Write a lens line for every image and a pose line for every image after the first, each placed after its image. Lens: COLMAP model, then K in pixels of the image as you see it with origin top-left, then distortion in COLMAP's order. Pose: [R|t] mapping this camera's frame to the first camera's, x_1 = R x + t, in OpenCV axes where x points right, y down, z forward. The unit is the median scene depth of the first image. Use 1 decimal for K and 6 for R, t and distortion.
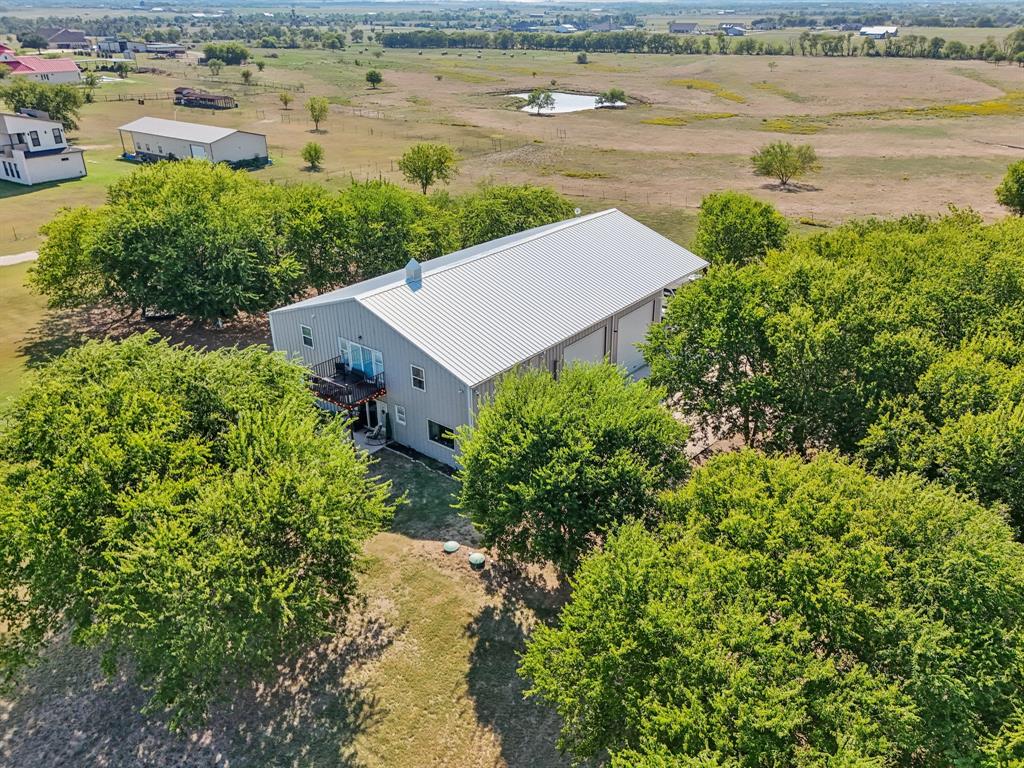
lens RADIAL K [[796.3, 0, 508.2], [0, 796.3, 384.3], [0, 0, 1]] dist [0.076091, -0.085230]
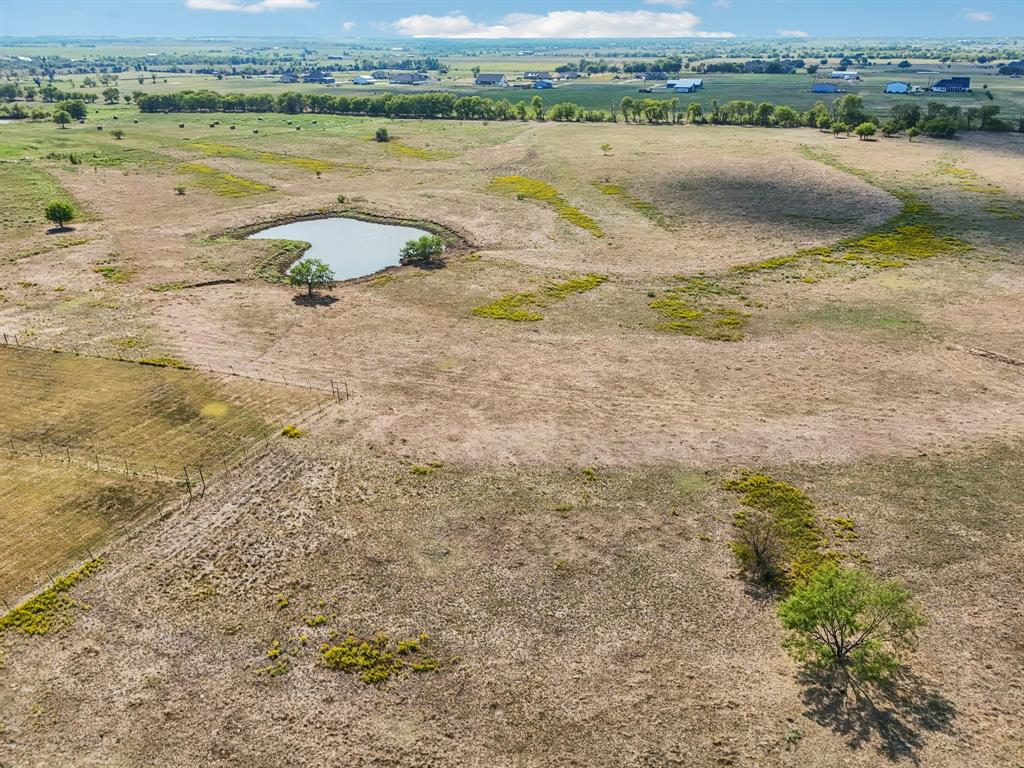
lens RADIAL K [[796.3, 0, 508.2], [0, 796.3, 384.3], [0, 0, 1]] dist [0.076091, -0.085230]
pose [[0.974894, -0.089401, 0.203935, 0.023957], [0.096758, 0.994958, -0.026376, -0.102437], [-0.200549, 0.045447, 0.978629, 0.154379]]
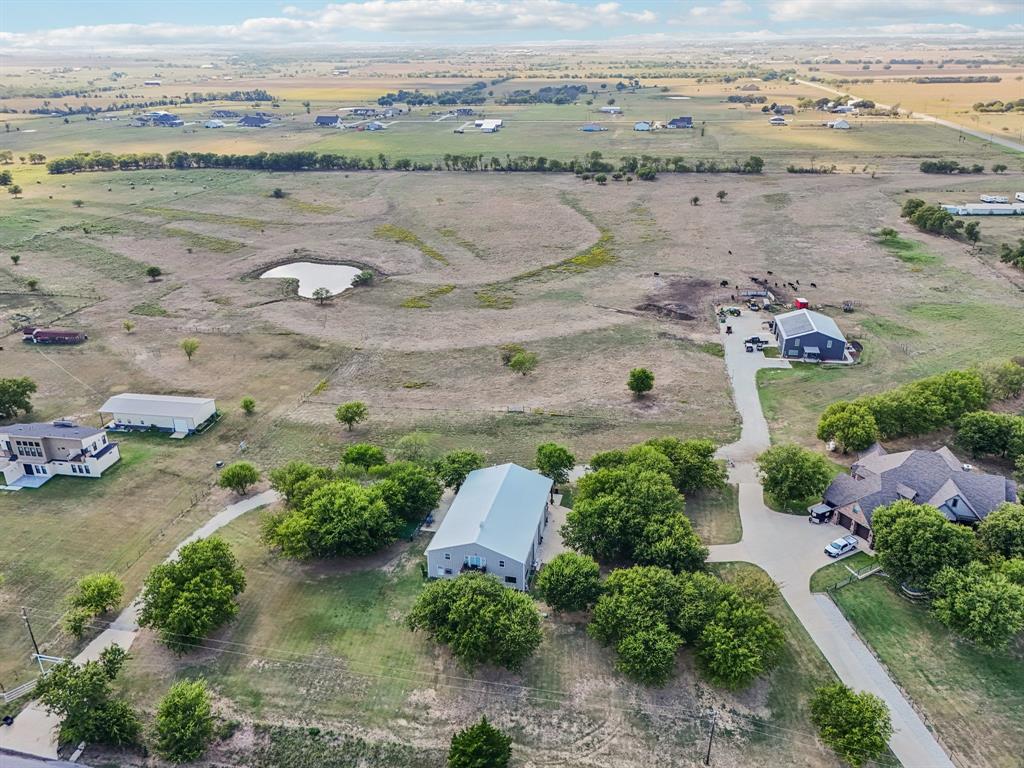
lens RADIAL K [[796.3, 0, 508.2], [0, 796.3, 384.3], [0, 0, 1]] dist [0.076091, -0.085230]
pose [[0.902166, -0.180647, 0.391743, -0.103970], [0.196016, 0.980600, 0.000773, -0.060635], [-0.384283, 0.076091, 0.920074, -0.167070]]
